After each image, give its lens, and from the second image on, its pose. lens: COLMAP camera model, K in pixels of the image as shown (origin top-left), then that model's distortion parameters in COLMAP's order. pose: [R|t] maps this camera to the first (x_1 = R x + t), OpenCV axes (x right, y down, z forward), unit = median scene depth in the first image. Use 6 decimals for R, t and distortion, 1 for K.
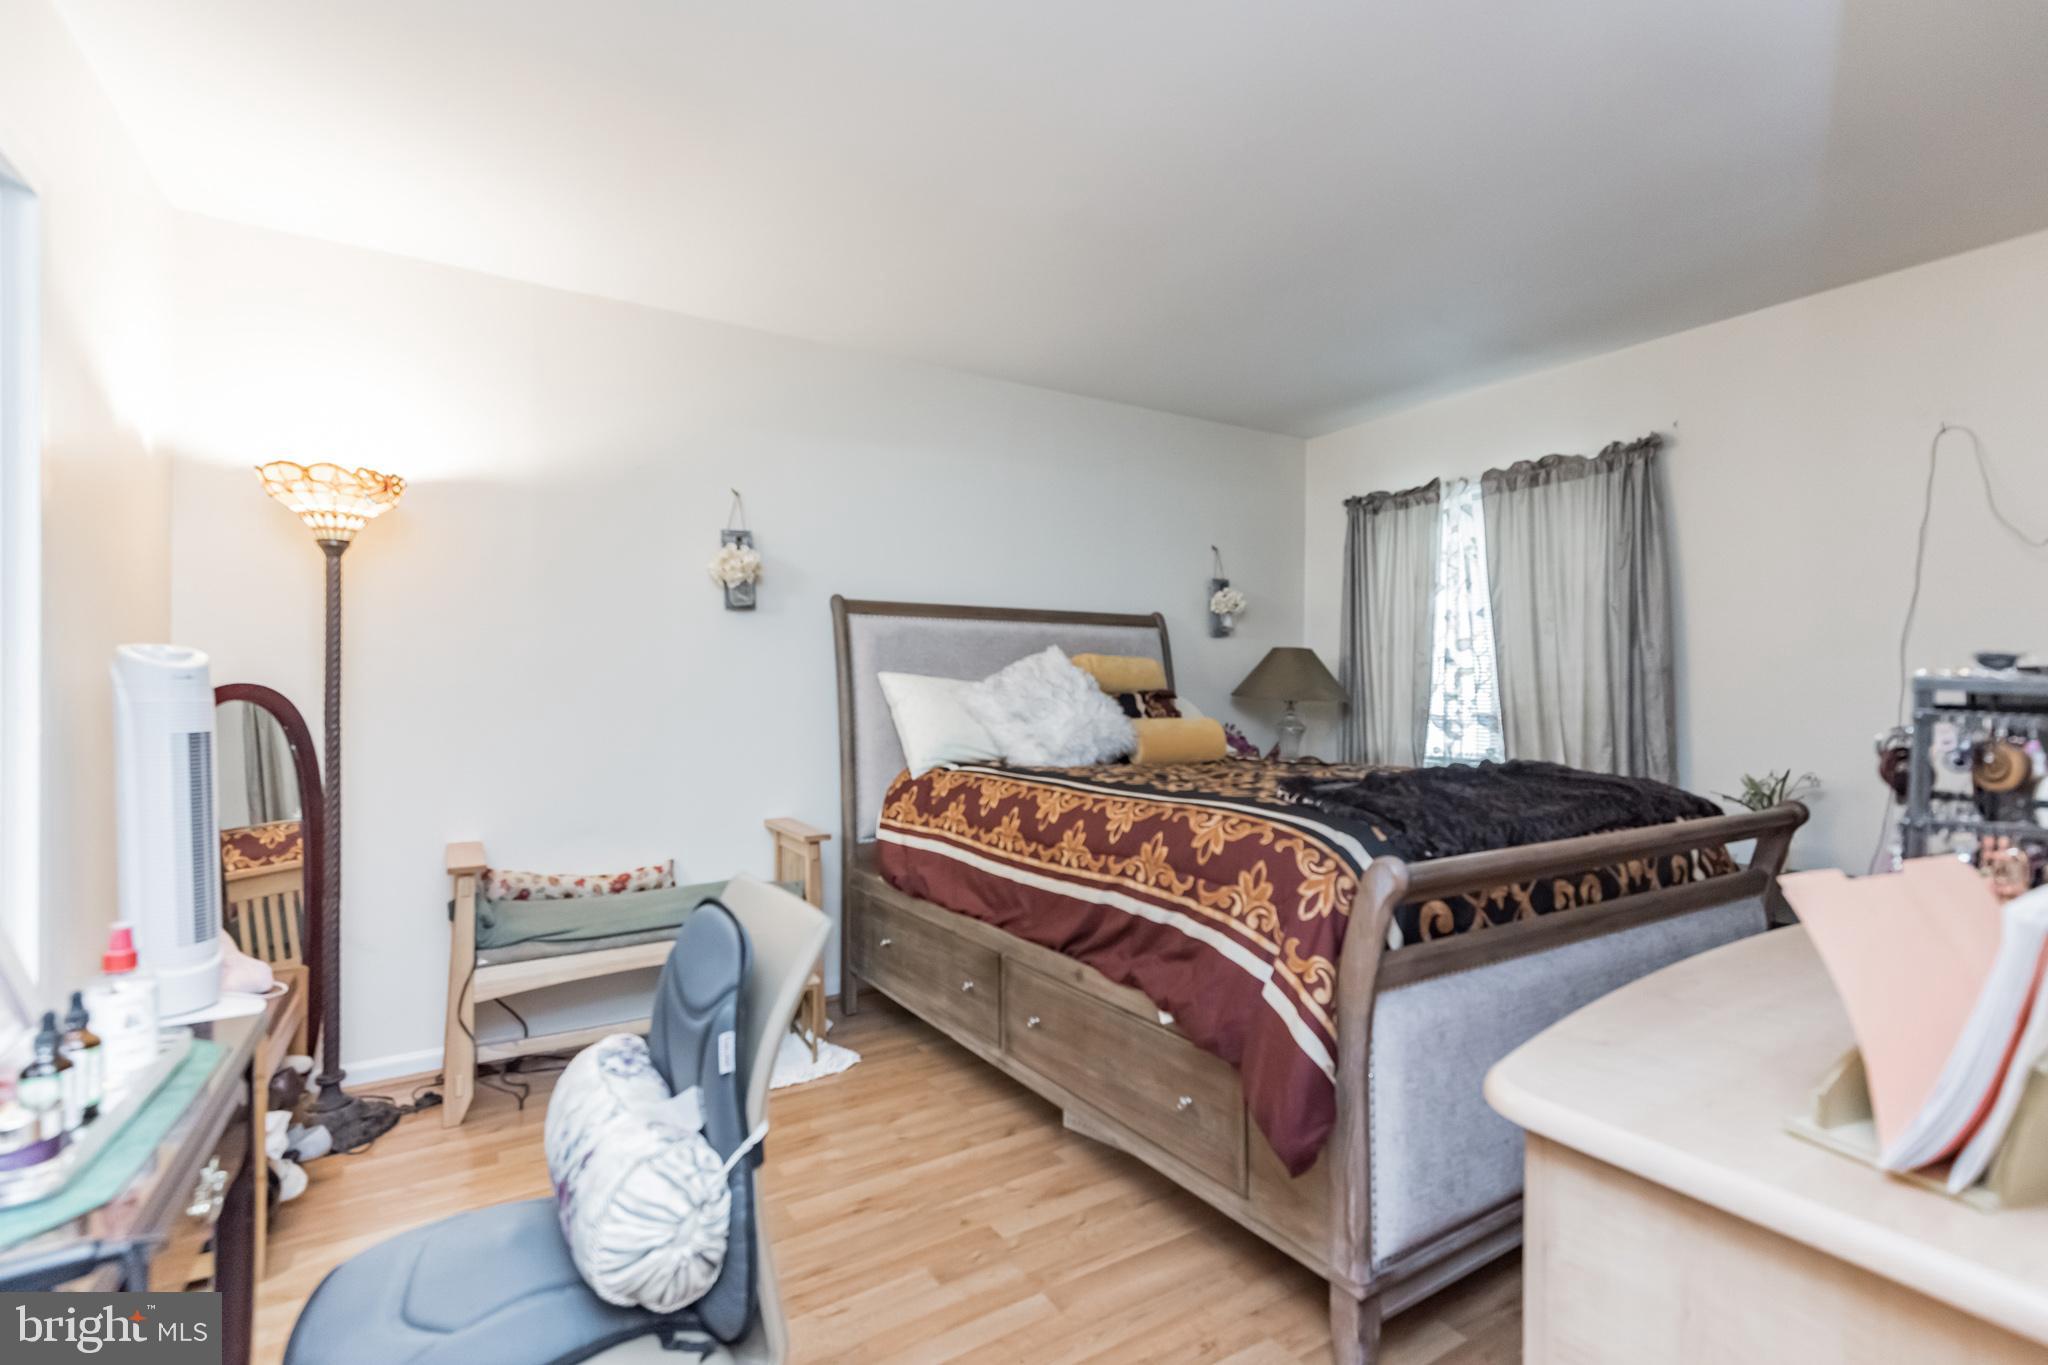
lens RADIAL K [[948.5, 0, 1021.1], [0, 948.5, 691.8], [0, 0, 1]] dist [0.030401, 0.000128]
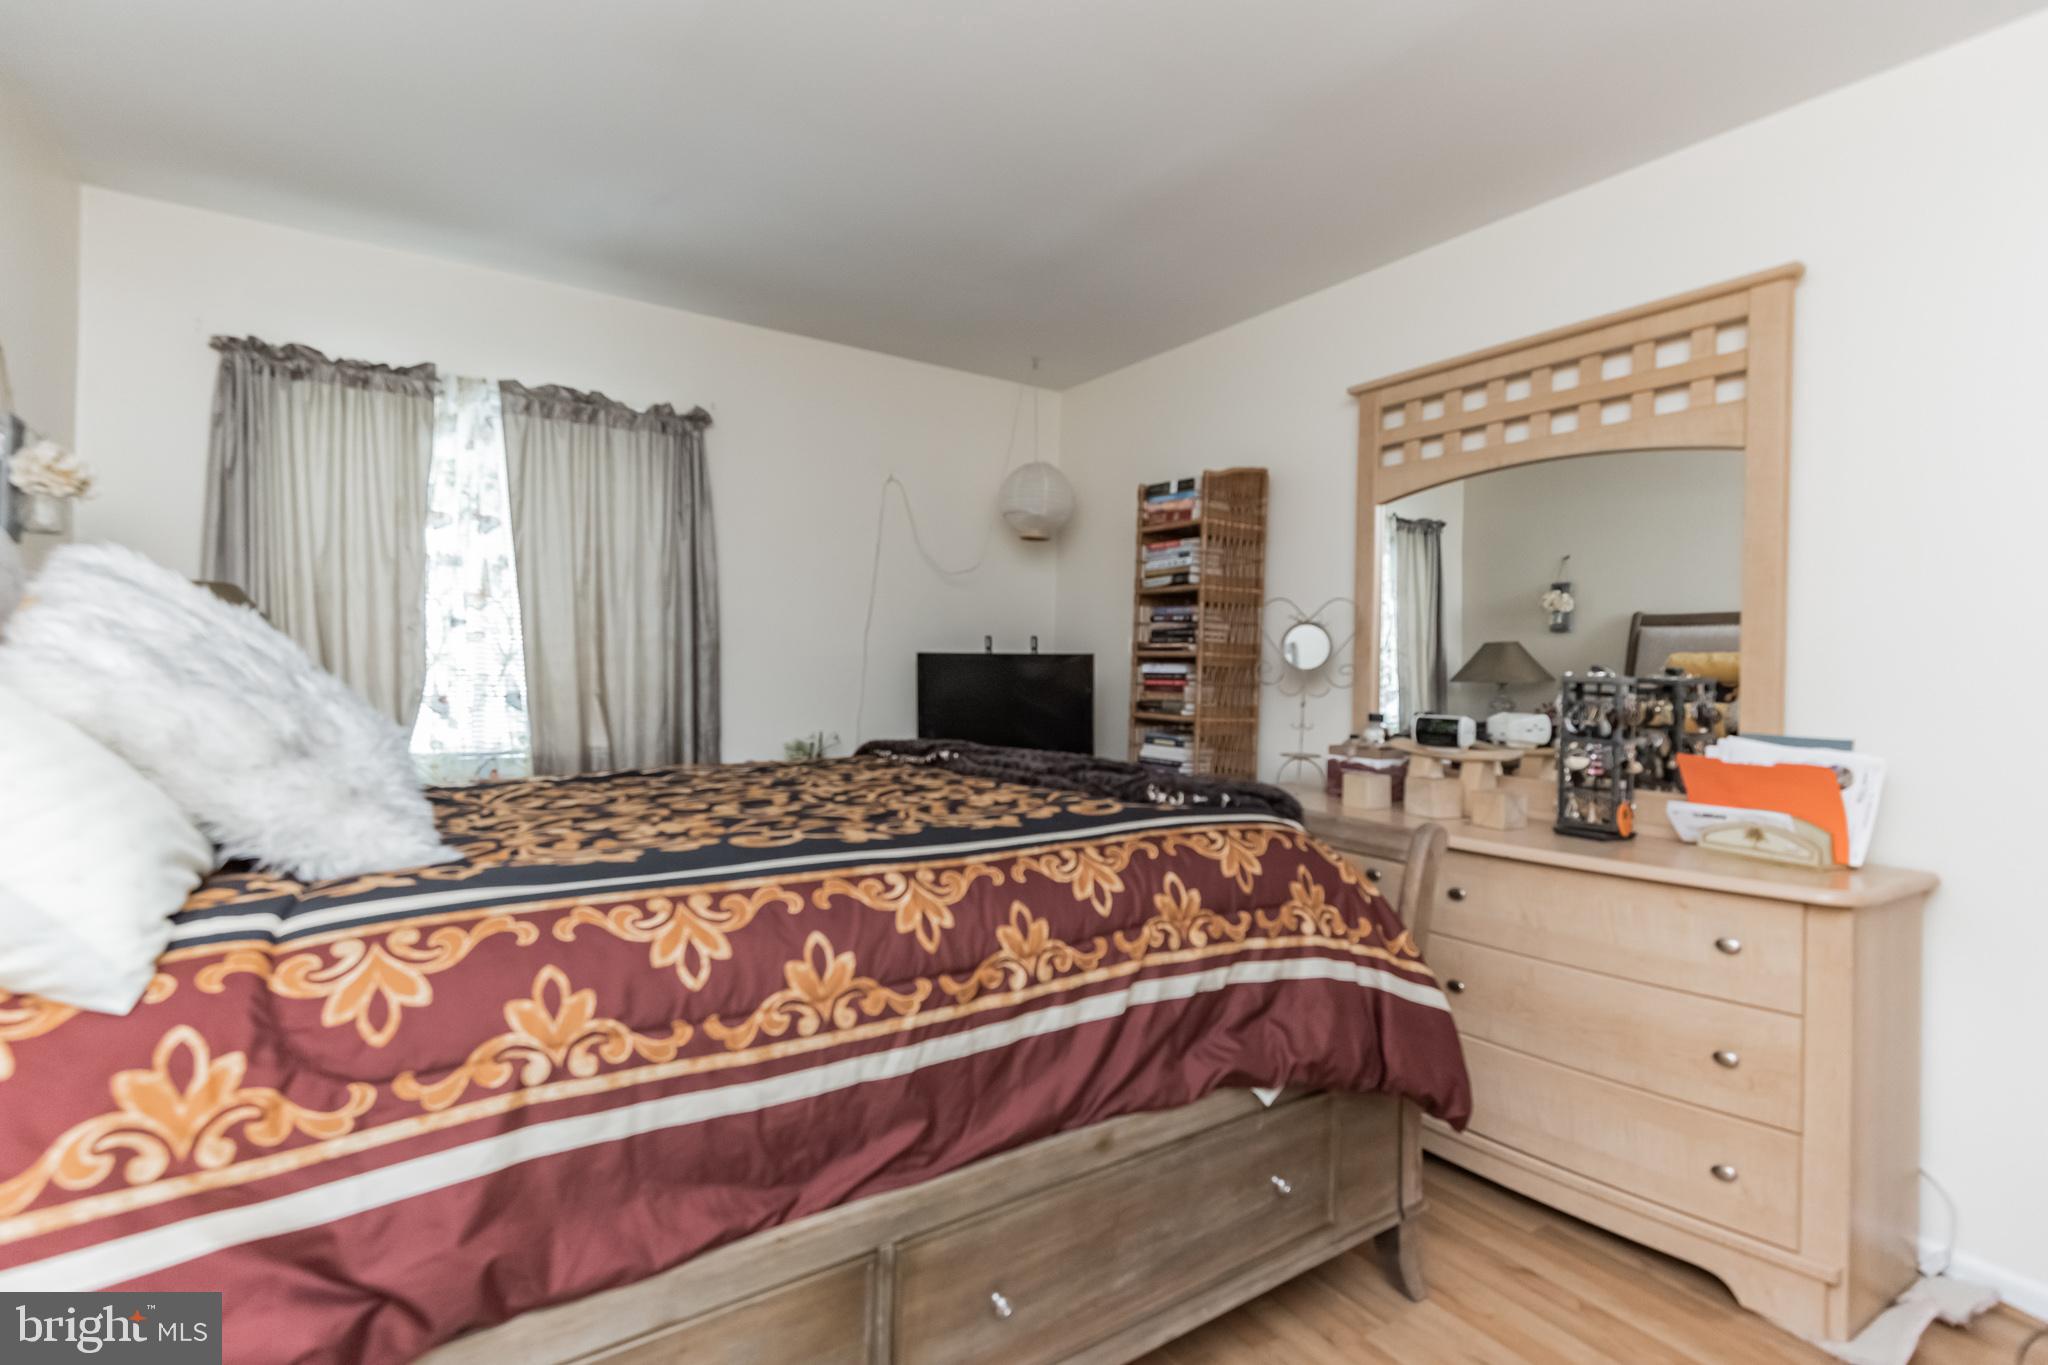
lens RADIAL K [[948.5, 0, 1020.1], [0, 948.5, 679.1], [0, 0, 1]] dist [0.030401, 0.000128]
pose [[-0.006632, -0.023647, 0.999698, -0.419941], [-0.010616, 0.999666, 0.023576, -0.014159], [-0.999922, -0.010456, -0.006881, 0.803386]]
